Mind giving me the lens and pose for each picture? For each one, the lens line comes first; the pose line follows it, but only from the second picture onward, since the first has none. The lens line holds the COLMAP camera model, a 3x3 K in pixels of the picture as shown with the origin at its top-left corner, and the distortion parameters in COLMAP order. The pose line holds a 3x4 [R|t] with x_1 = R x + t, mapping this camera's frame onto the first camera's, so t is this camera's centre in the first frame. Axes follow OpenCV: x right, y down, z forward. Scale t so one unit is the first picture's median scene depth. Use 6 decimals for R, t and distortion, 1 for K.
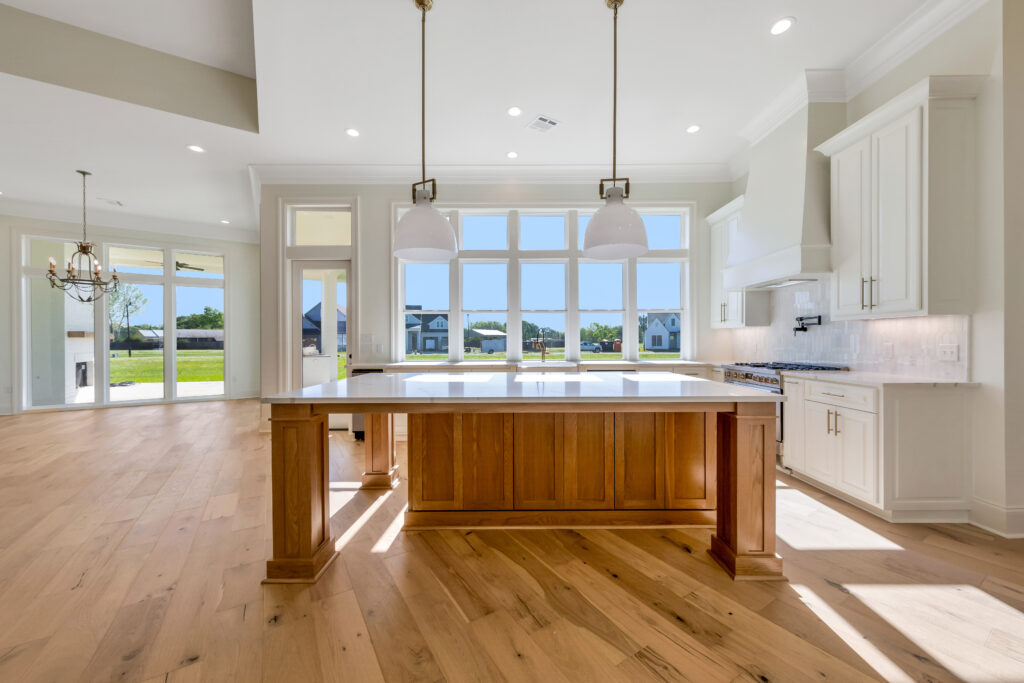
lens RADIAL K [[383.9, 0, 513.1], [0, 383.9, 342.2], [0, 0, 1]] dist [0.003211, -0.000527]
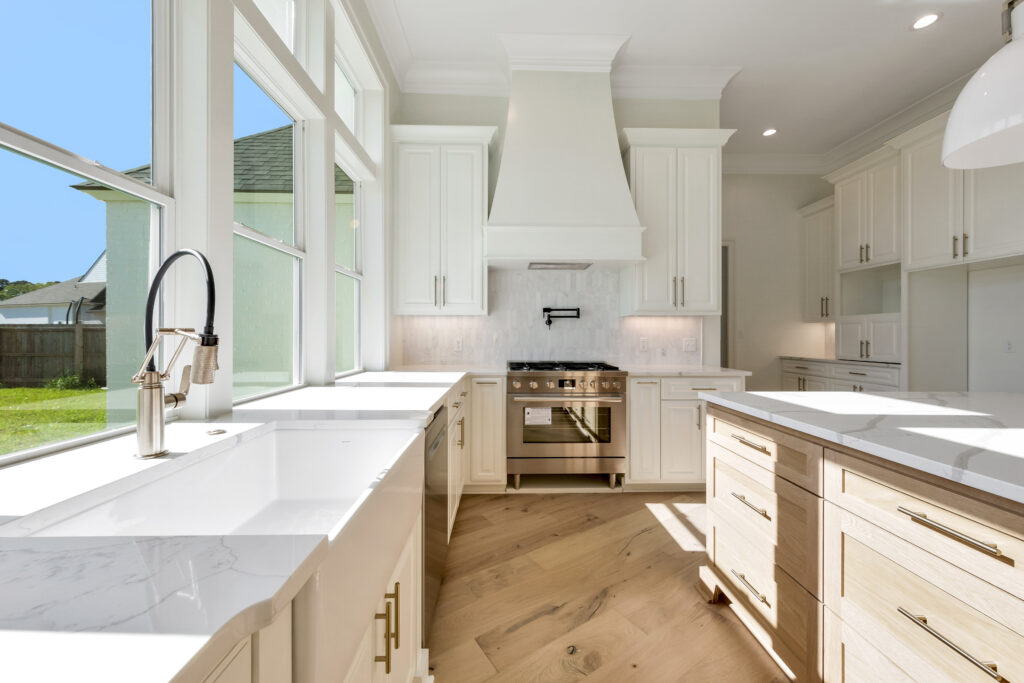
lens RADIAL K [[385.8, 0, 512.7], [0, 385.8, 337.5], [0, 0, 1]] dist [0.000853, -0.000049]
pose [[-0.017607, -0.002694, 0.999841, -0.097434], [0.000254, 0.999996, 0.002699, -0.000667], [-0.999845, 0.000301, -0.017606, 0.938185]]
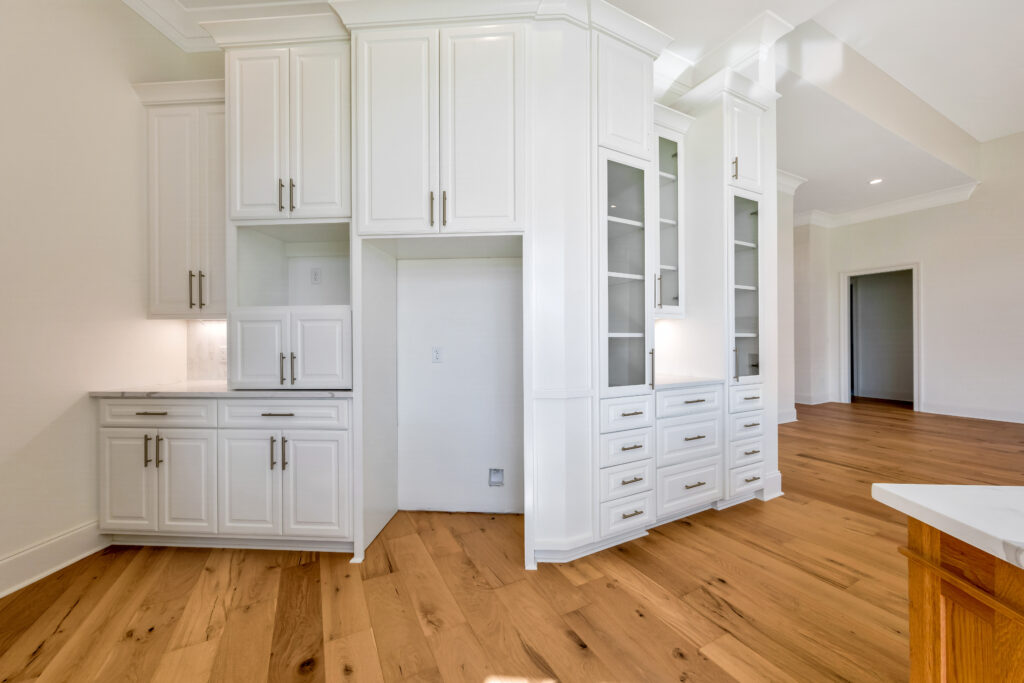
lens RADIAL K [[385.8, 0, 512.7], [0, 385.8, 337.5], [0, 0, 1]] dist [0.000853, -0.000049]
pose [[-0.996969, 0.008880, 0.077290, 0.435702], [0.008482, 0.999949, -0.005471, -0.005074], [-0.077335, -0.004799, -0.996994, 0.591887]]
